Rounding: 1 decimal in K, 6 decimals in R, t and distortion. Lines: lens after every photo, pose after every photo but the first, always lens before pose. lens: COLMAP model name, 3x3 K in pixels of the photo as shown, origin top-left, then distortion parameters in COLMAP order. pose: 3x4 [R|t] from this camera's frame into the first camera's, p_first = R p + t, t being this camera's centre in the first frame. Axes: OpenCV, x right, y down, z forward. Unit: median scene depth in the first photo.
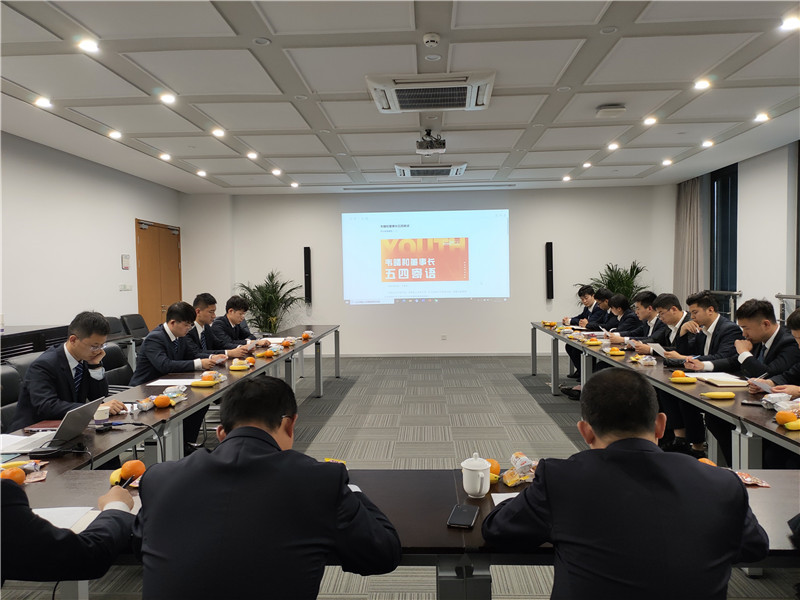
lens RADIAL K [[588.5, 0, 400.0], [0, 588.5, 300.0], [0, 0, 1]] dist [0.066115, -0.079412]
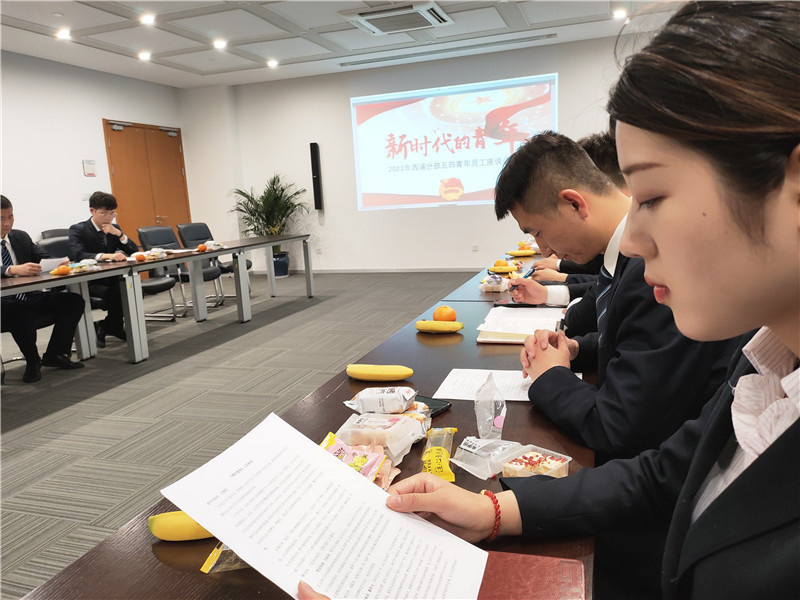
lens RADIAL K [[588.5, 0, 400.0], [0, 588.5, 300.0], [0, 0, 1]] dist [0.066115, -0.079412]
pose [[0.958386, 0.013751, -0.285145, 0.377576], [0.028289, 0.989349, 0.142791, 0.028440], [0.284071, -0.144915, 0.947789, 0.353517]]
